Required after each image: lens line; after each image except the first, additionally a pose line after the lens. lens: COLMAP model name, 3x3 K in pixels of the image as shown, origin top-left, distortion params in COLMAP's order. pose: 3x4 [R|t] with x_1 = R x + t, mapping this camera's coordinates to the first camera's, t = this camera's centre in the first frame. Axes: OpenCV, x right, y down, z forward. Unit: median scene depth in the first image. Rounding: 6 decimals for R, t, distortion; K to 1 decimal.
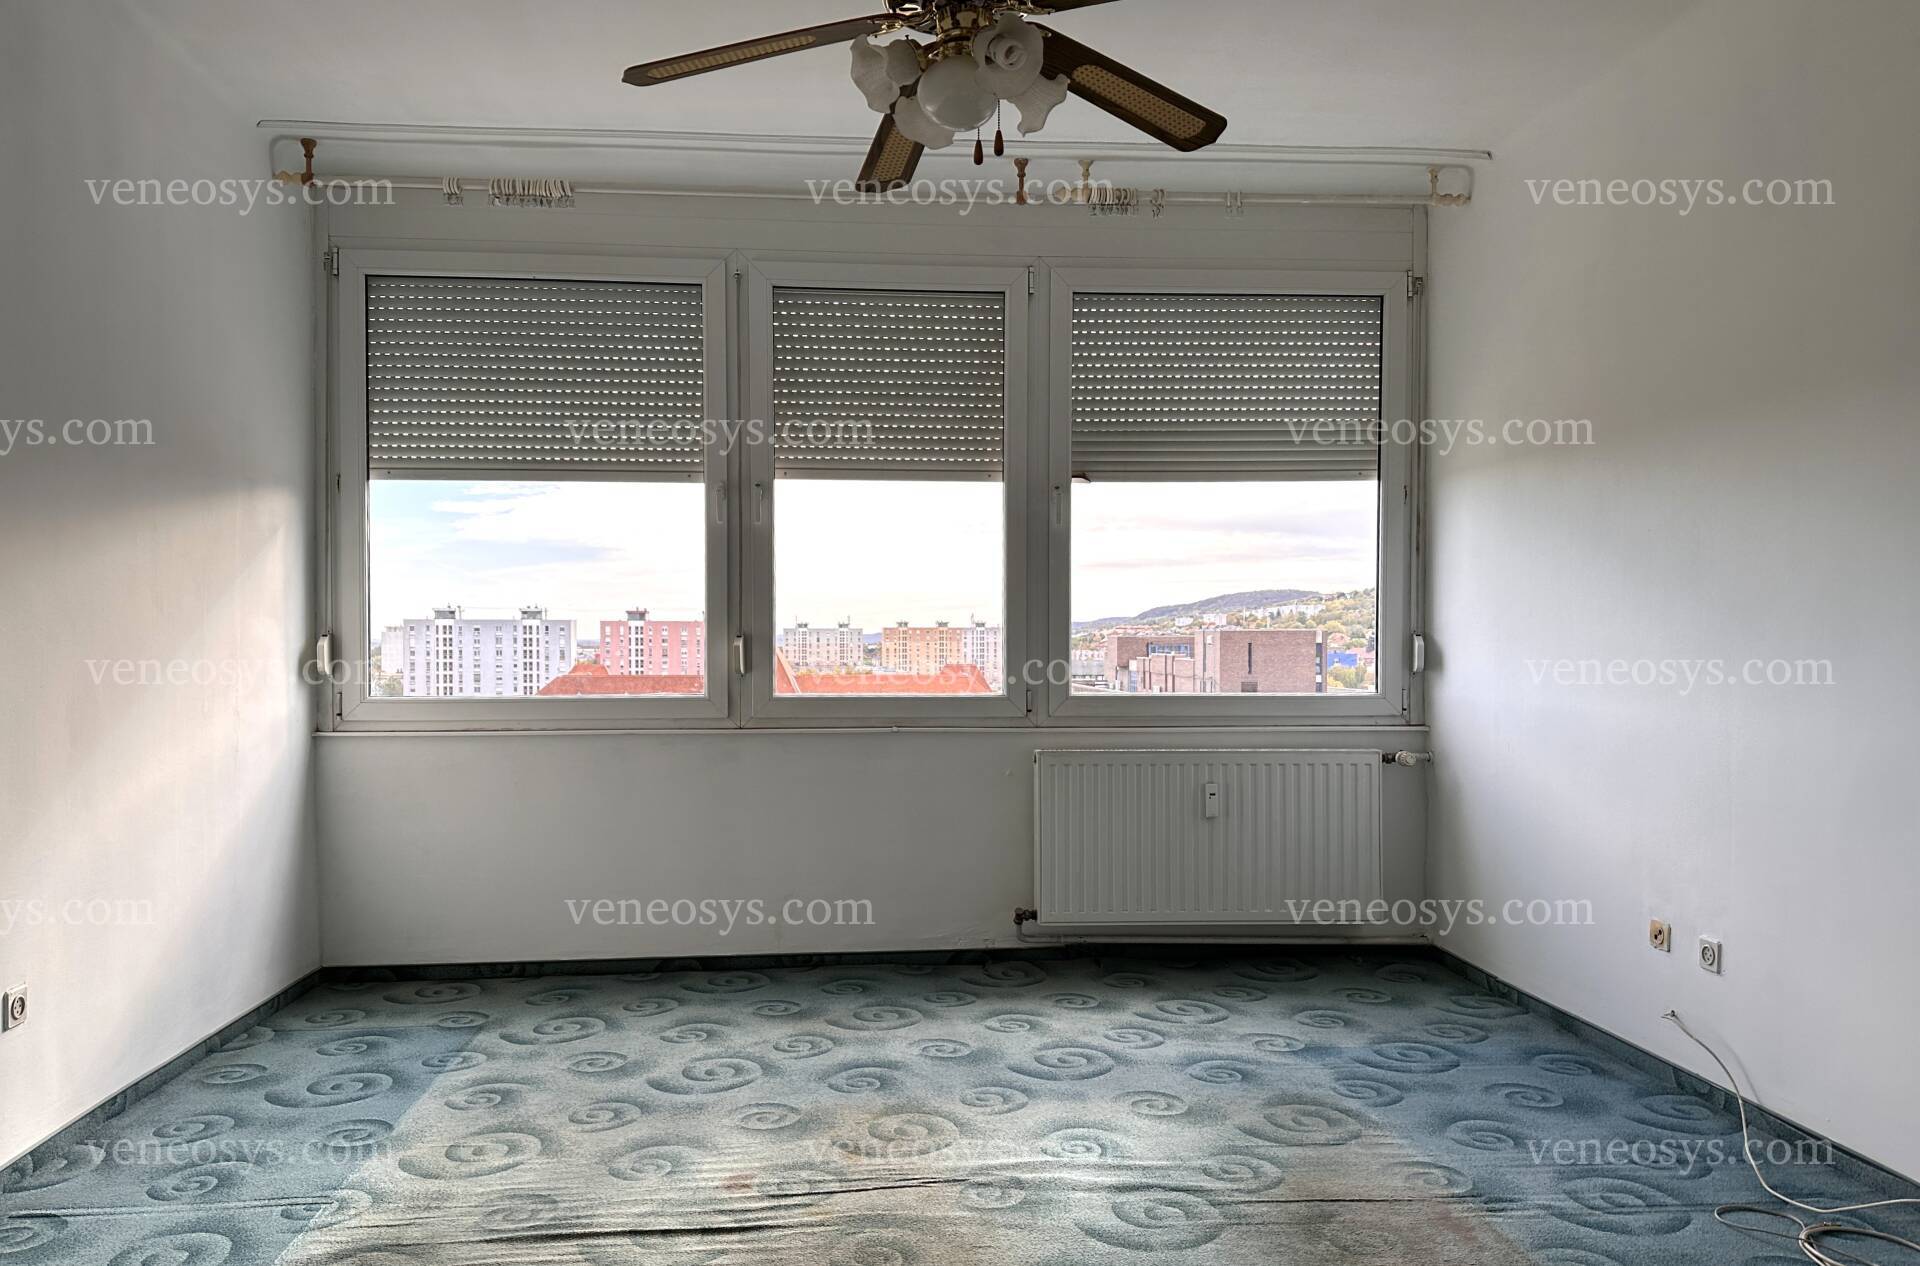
lens RADIAL K [[1383.0, 0, 963.6], [0, 1383.0, 626.8], [0, 0, 1]] dist [-0.038984, -0.009139]
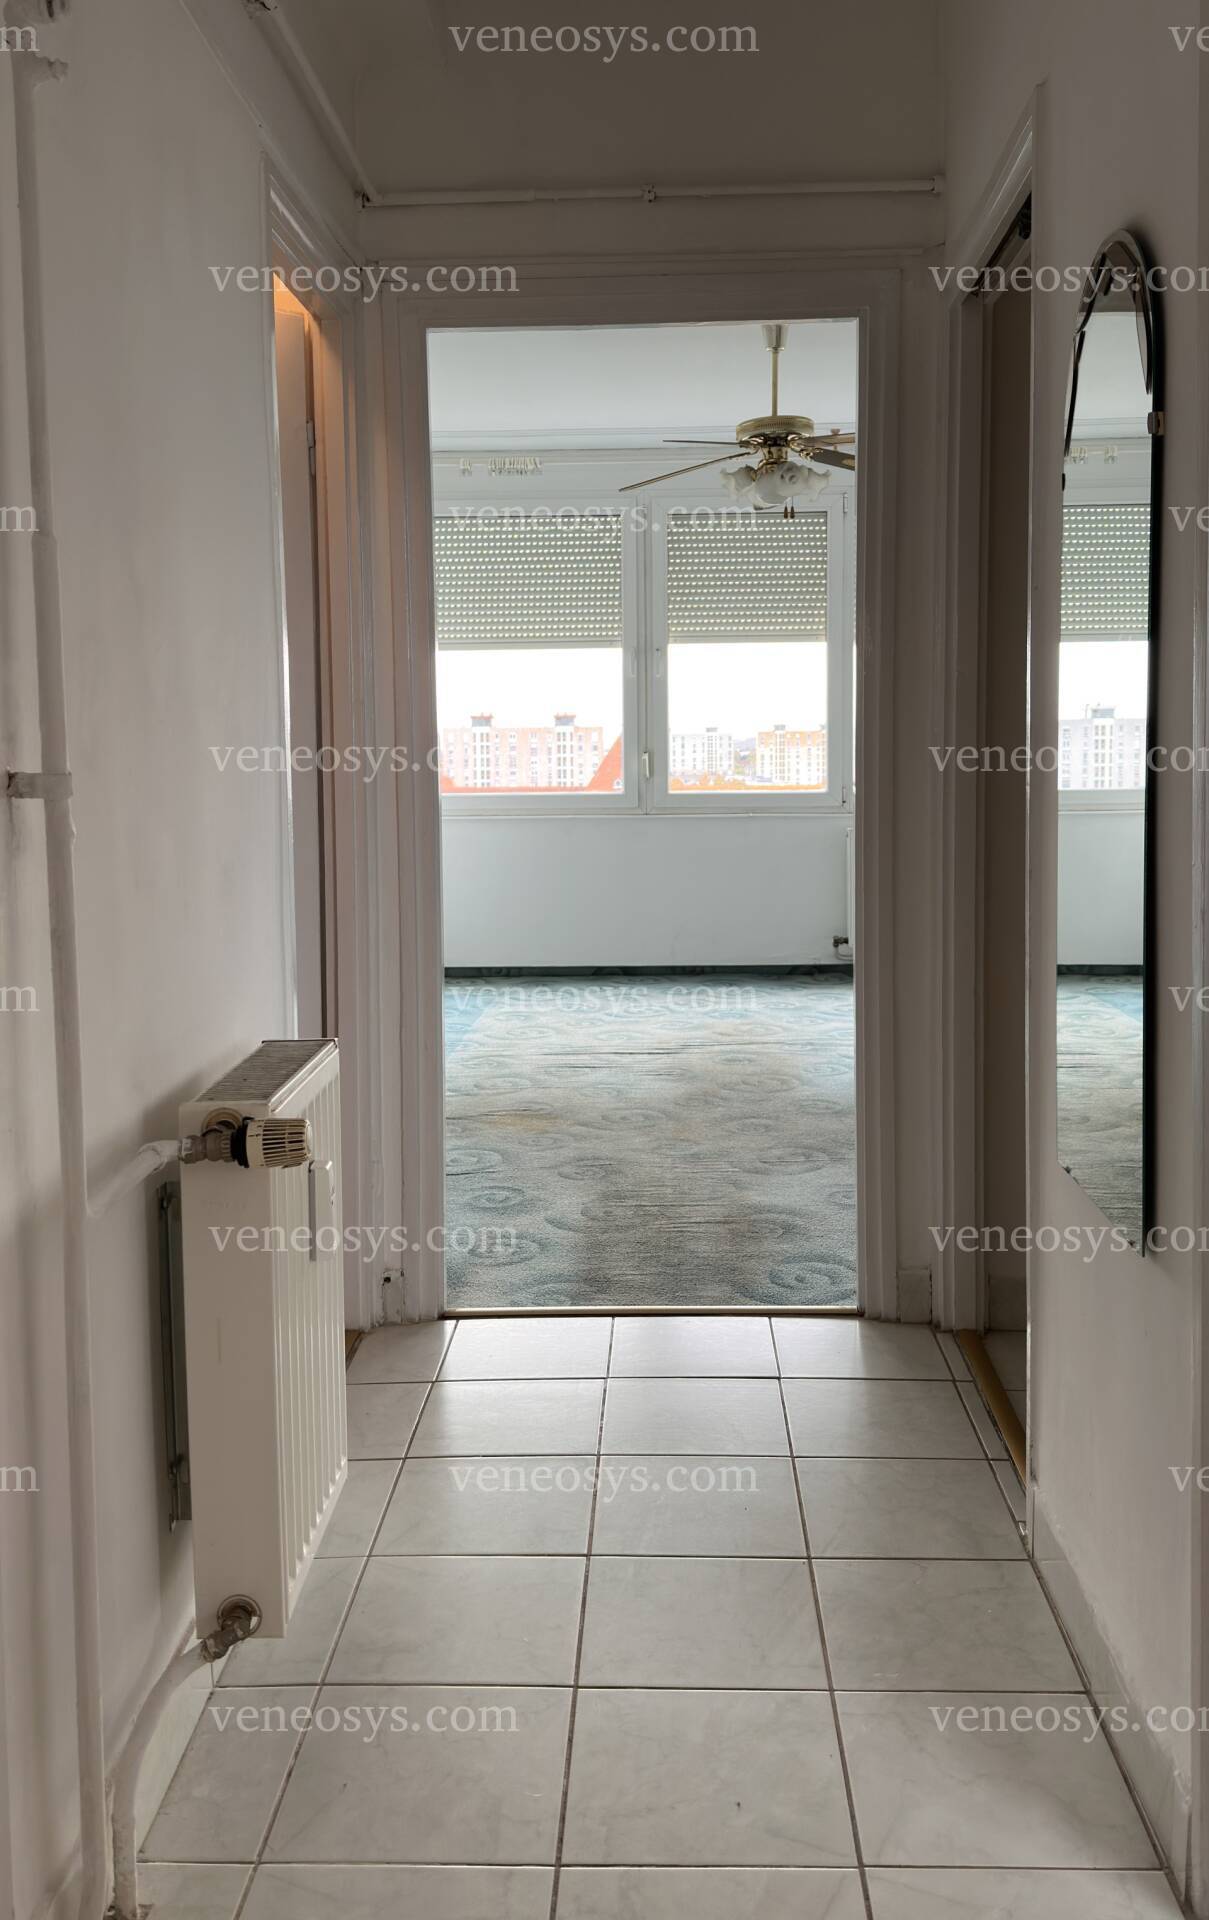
lens RADIAL K [[2173.2, 0, 601.8], [0, 2173.2, 958.7], [0, 0, 1]] dist [0.027826, 0.000000]
pose [[0.990868, 0.004692, -0.134752, 0.041376], [0.010223, 0.993903, 0.109783, -0.011495], [0.134445, -0.110158, 0.984779, -0.518255]]
